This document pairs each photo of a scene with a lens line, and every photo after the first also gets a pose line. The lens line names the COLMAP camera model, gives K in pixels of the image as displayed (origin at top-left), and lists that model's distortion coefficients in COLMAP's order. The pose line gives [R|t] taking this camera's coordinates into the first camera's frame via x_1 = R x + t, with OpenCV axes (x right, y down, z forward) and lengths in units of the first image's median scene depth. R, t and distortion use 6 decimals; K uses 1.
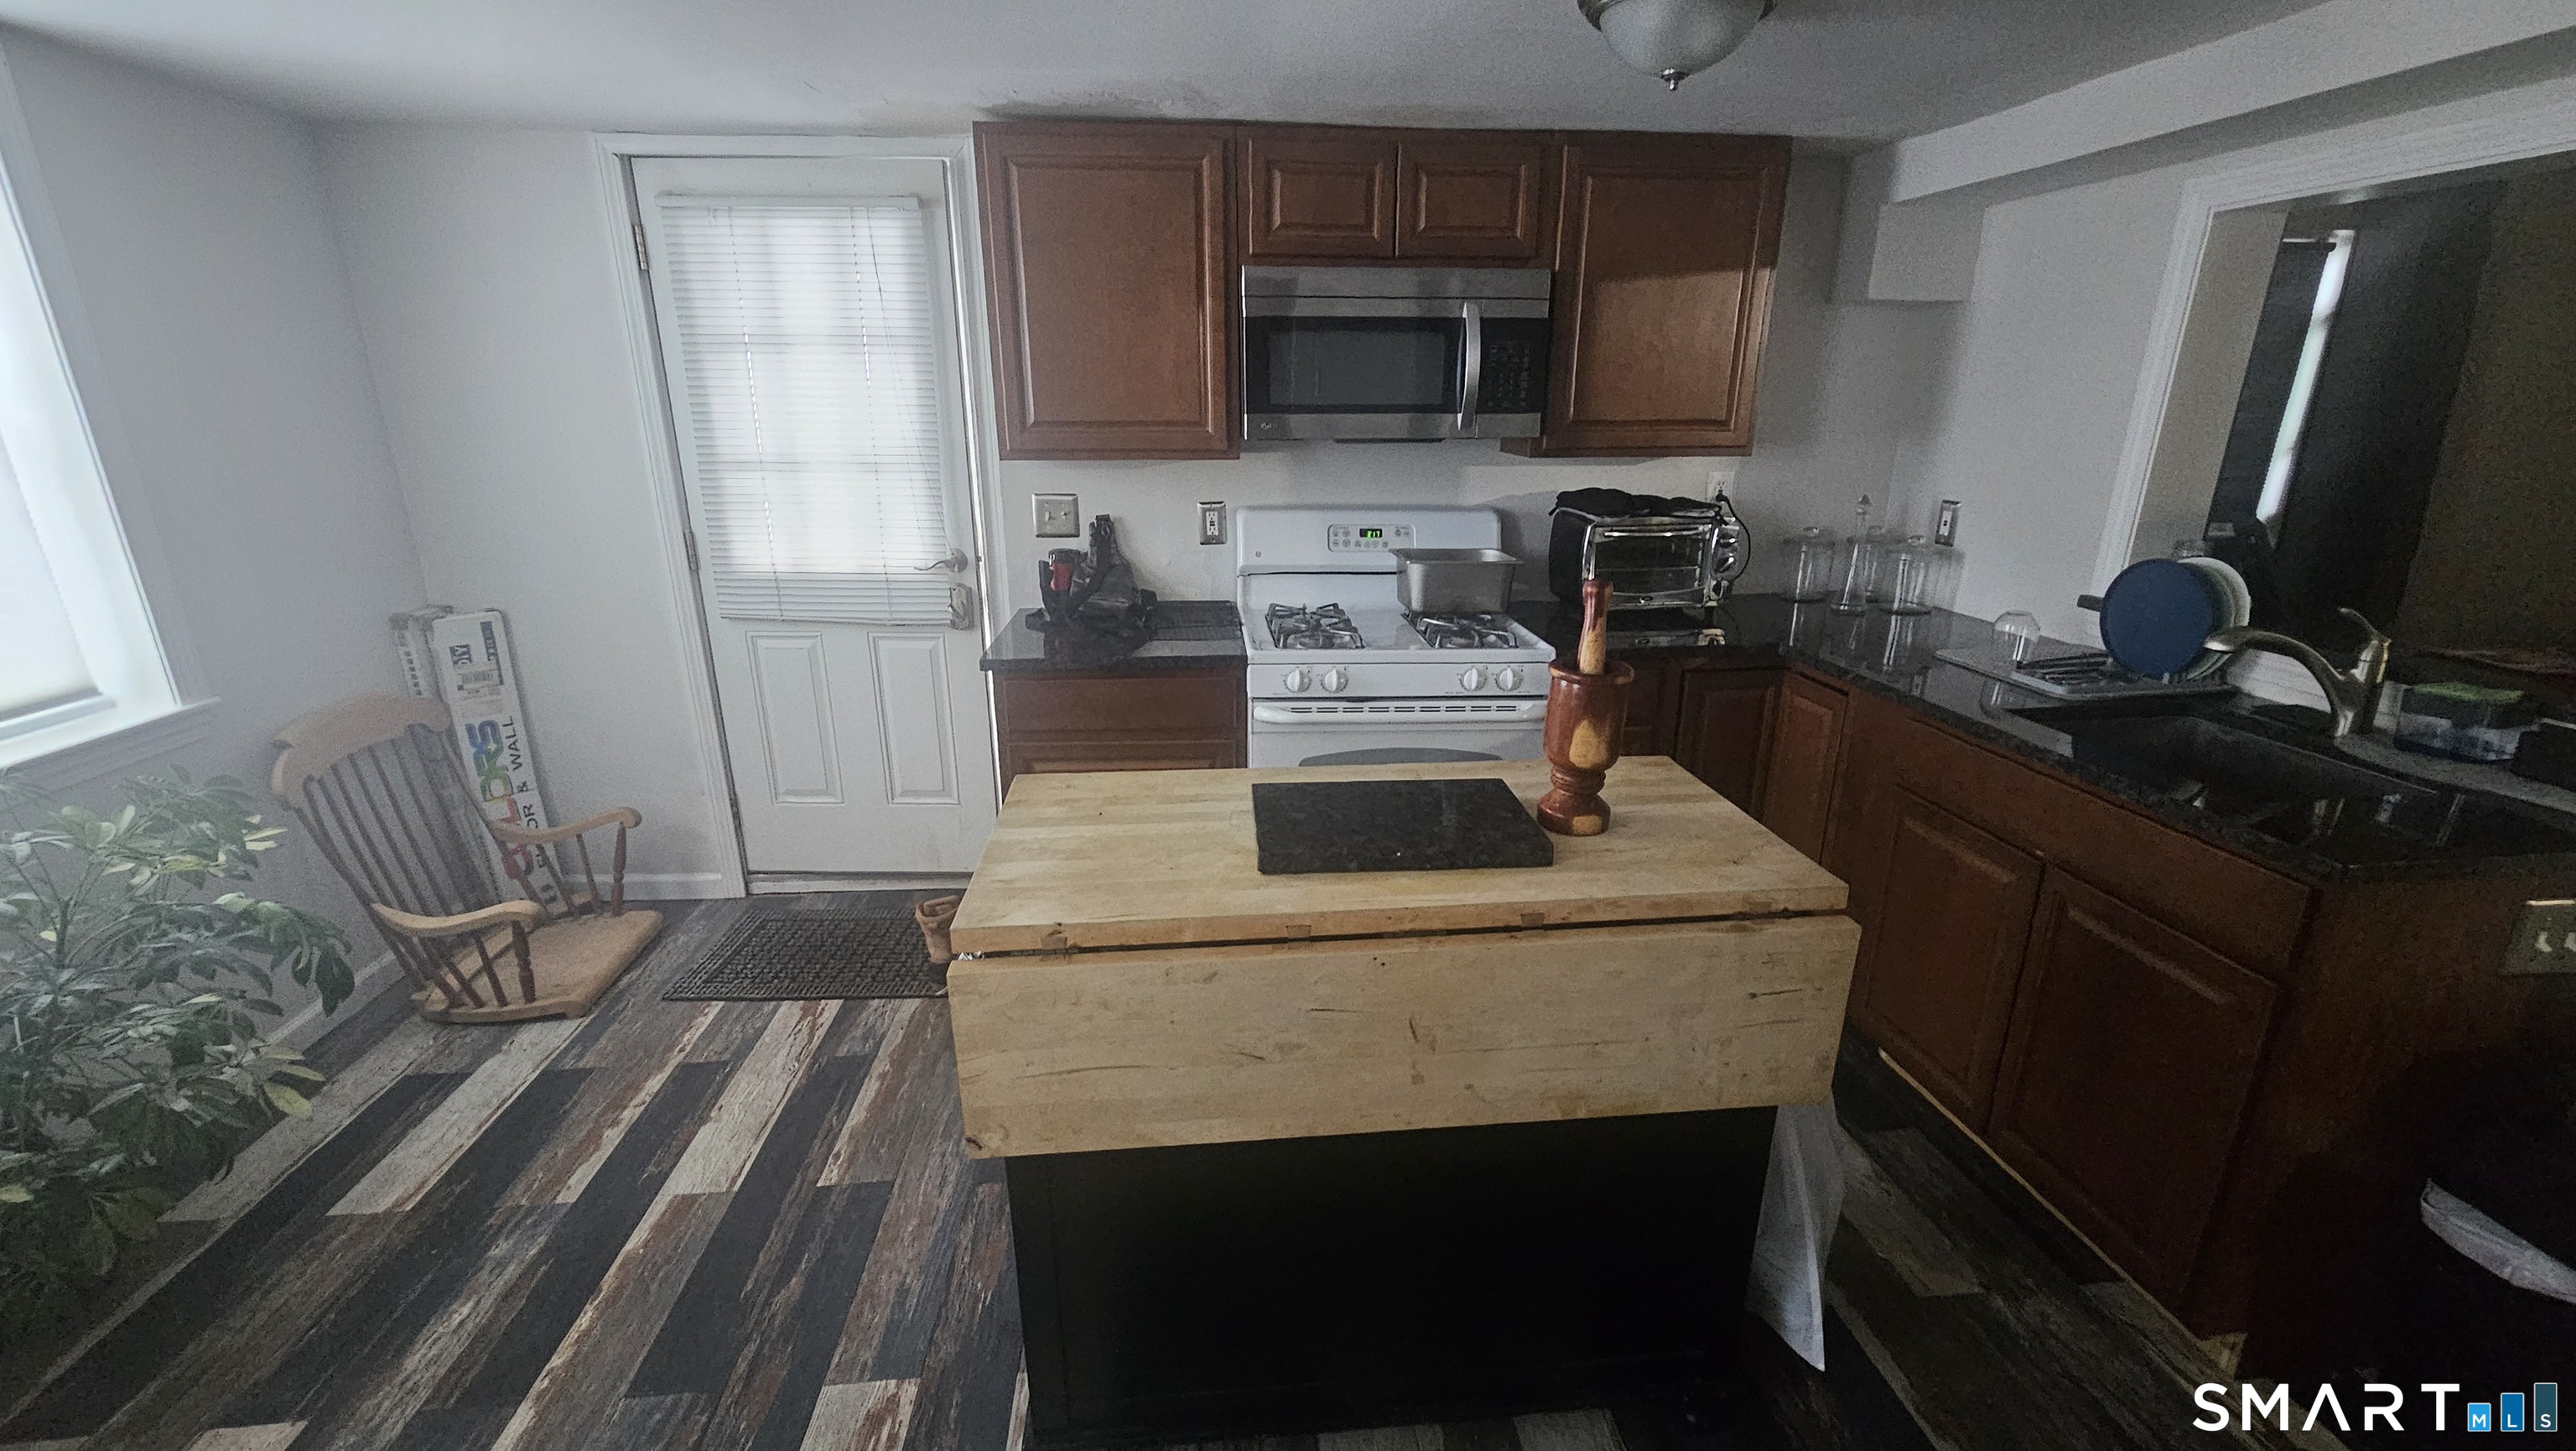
lens RADIAL K [[1055.2, 0, 1272.0], [0, 1055.2, 736.9], [0, 0, 1]] dist [-0.001814, -0.000298]
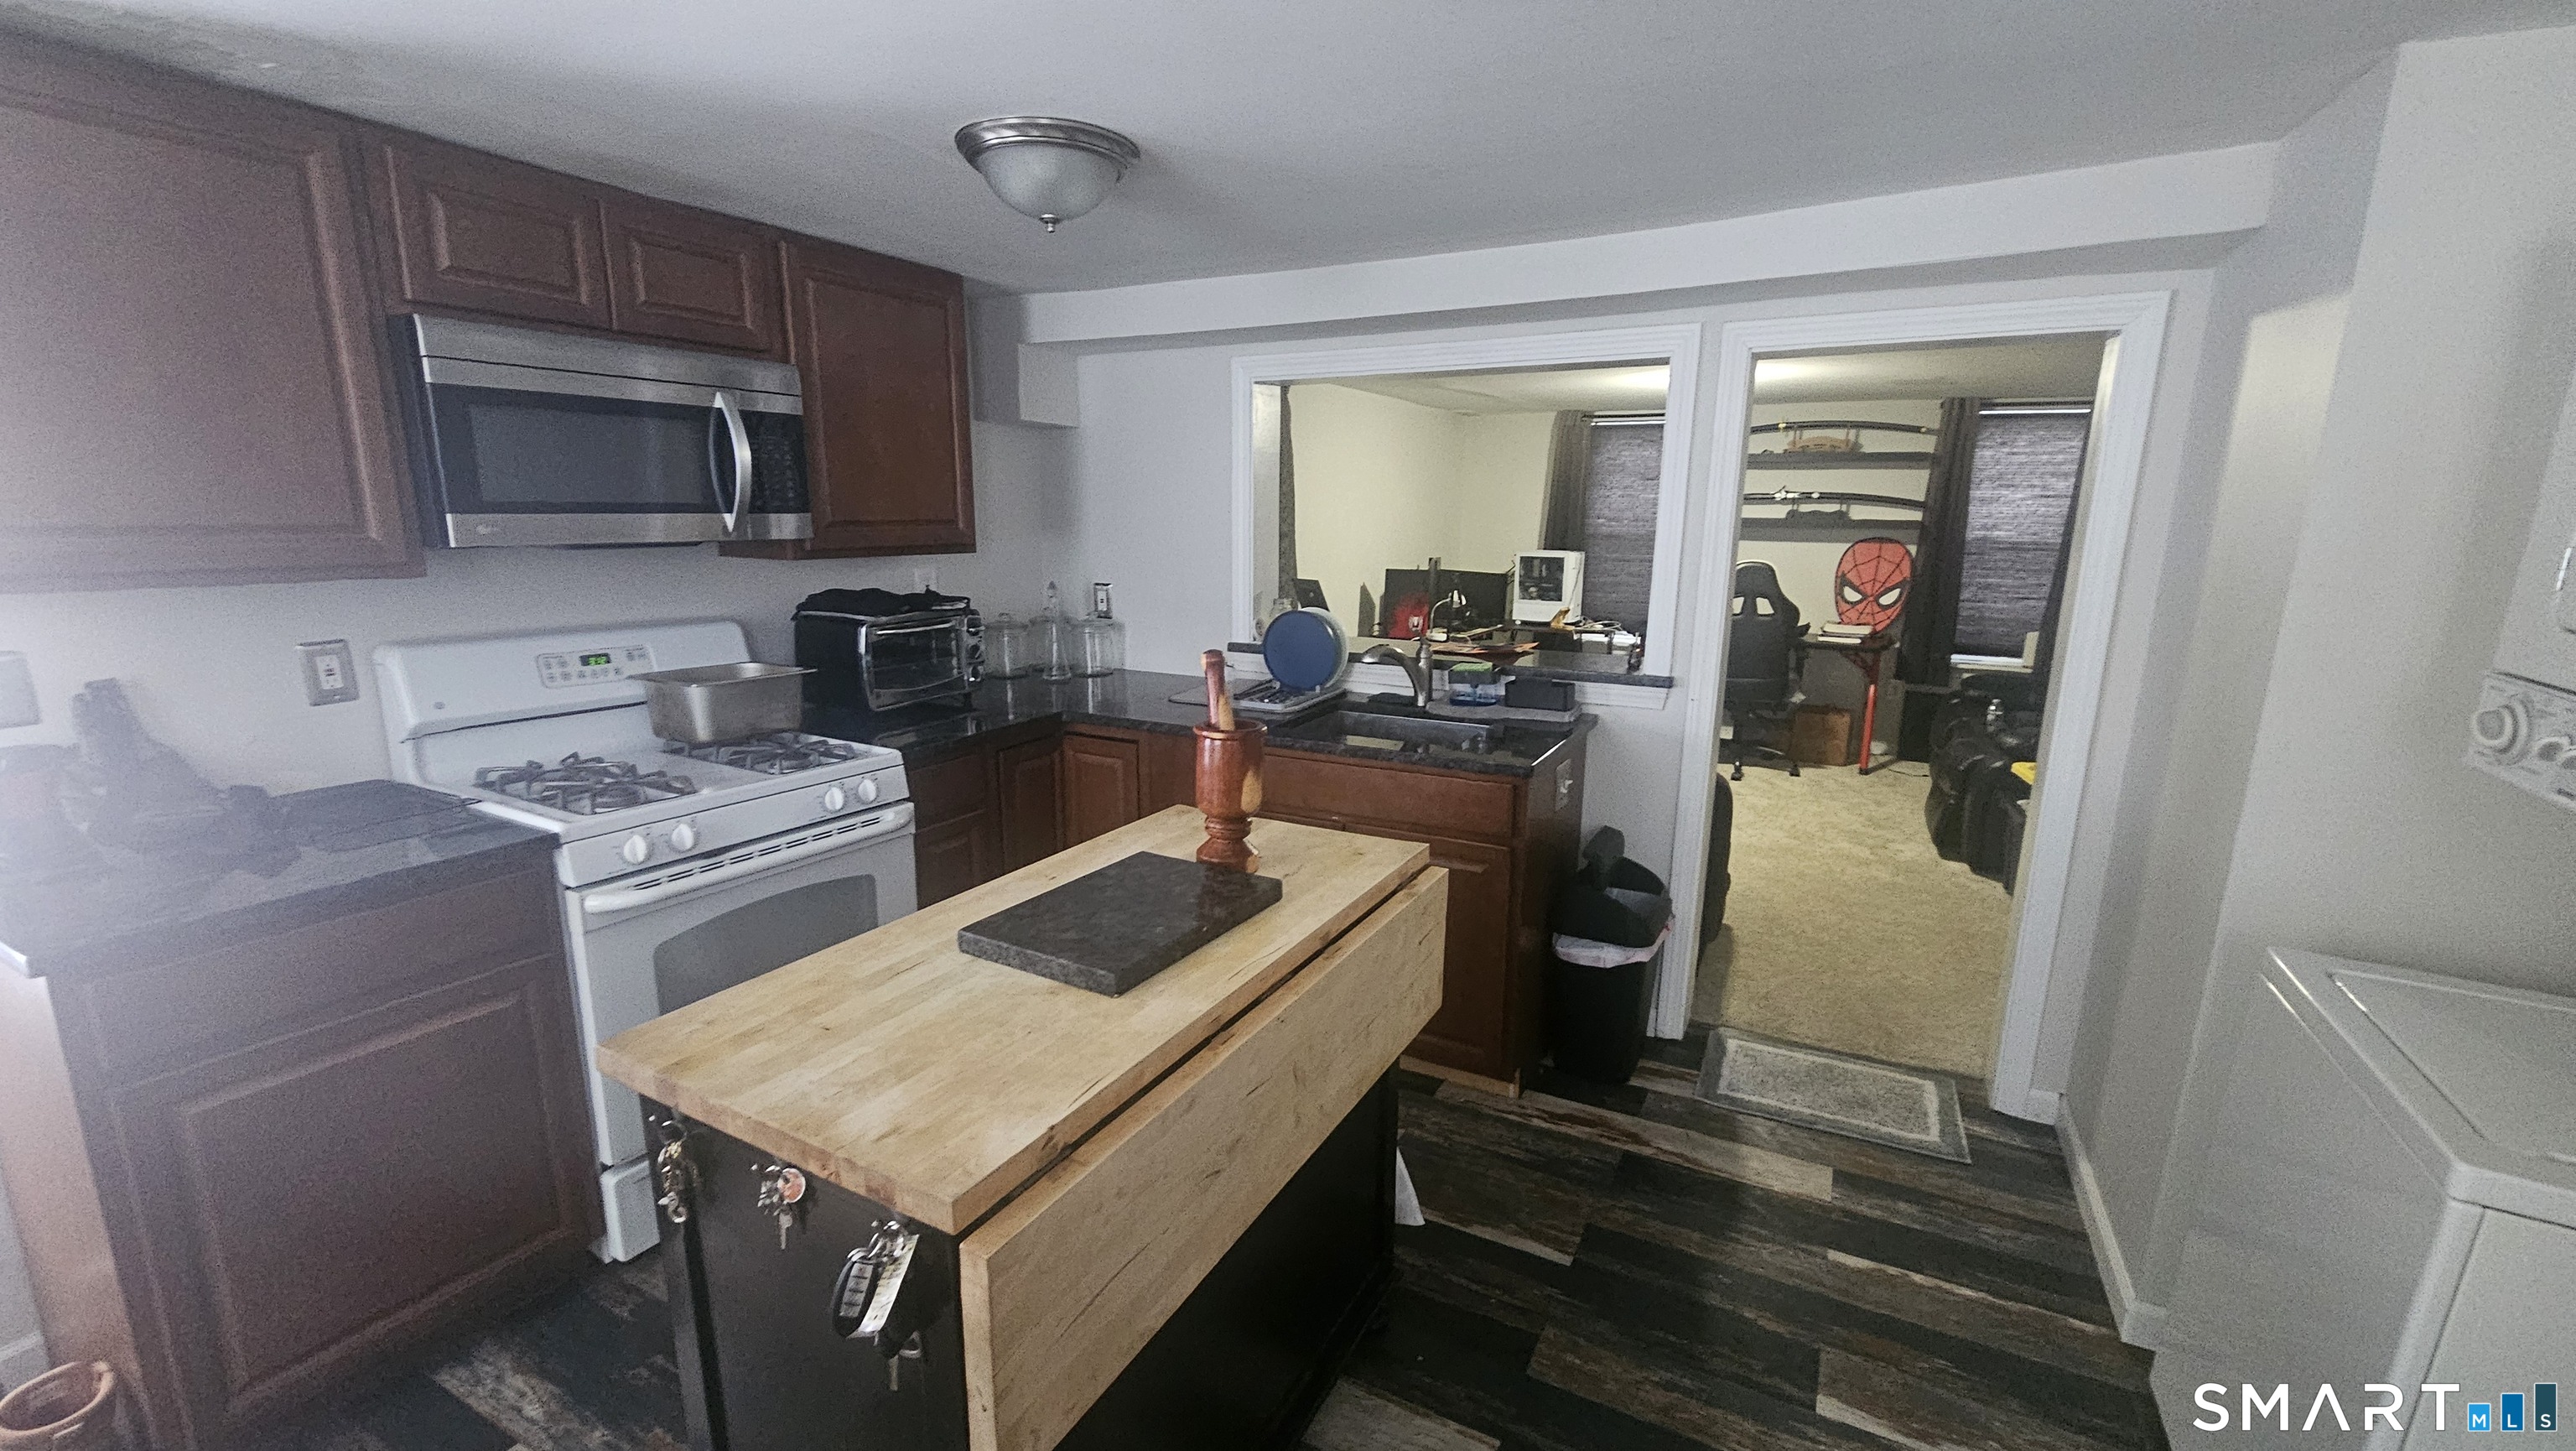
lens RADIAL K [[1055.2, 0, 1282.3], [0, 1055.2, 733.7], [0, 0, 1]] dist [-0.001814, -0.000298]
pose [[0.564647, -0.166249, 0.808415, -0.300733], [0.243684, 0.969416, 0.029154, -0.039581], [-0.788538, 0.180536, 0.587890, 0.145068]]
